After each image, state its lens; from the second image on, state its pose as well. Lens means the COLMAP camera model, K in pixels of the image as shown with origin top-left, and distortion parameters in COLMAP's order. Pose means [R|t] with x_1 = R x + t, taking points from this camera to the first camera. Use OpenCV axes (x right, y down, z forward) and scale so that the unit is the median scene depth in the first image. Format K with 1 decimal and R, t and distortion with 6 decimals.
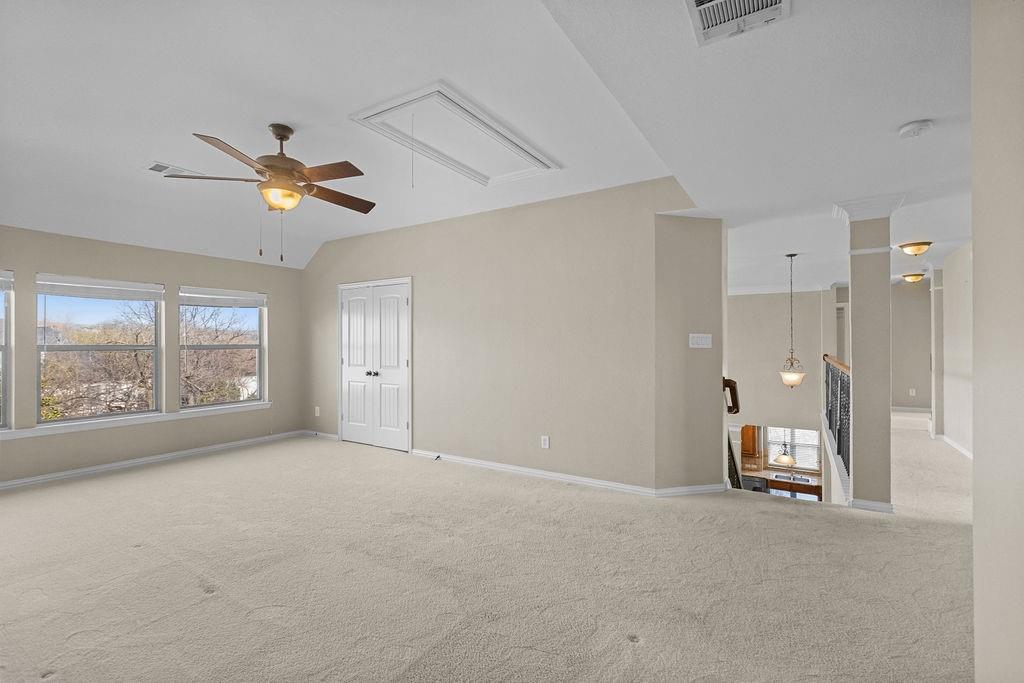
lens RADIAL K [[456.7, 0, 513.0], [0, 456.7, 340.0], [0, 0, 1]] dist [0.000839, -0.001011]
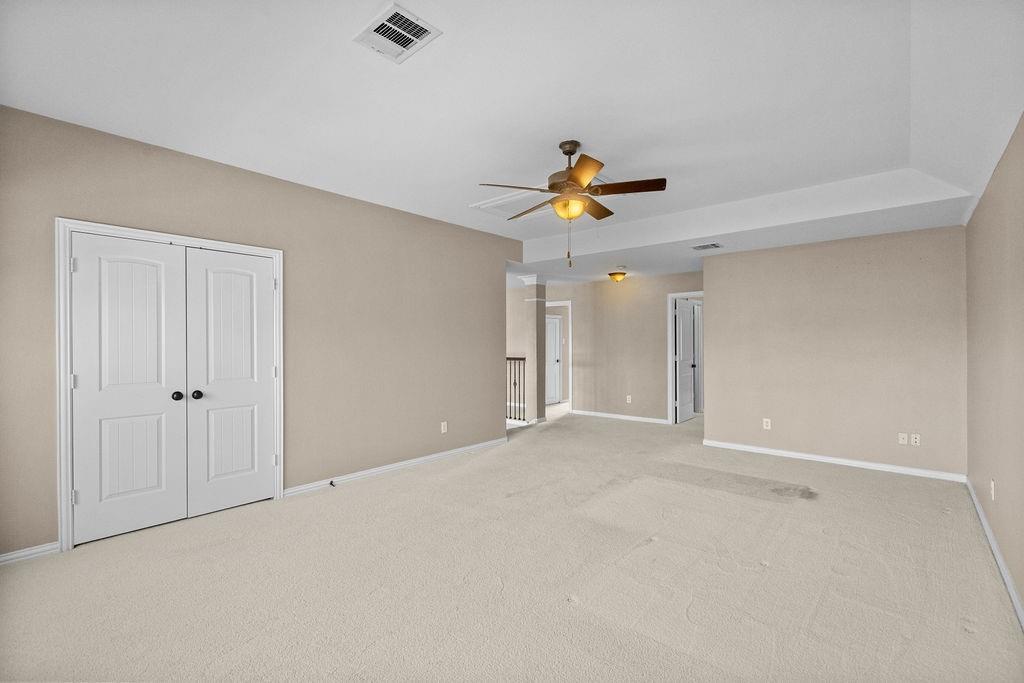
lens RADIAL K [[456.7, 0, 515.8], [0, 456.7, 347.5], [0, 0, 1]] dist [0.000839, -0.001011]
pose [[0.143943, -0.009481, 0.989541, -0.911523], [-0.008629, 0.999904, 0.010835, 0.002611], [-0.989548, -0.010098, 0.143847, 0.554446]]
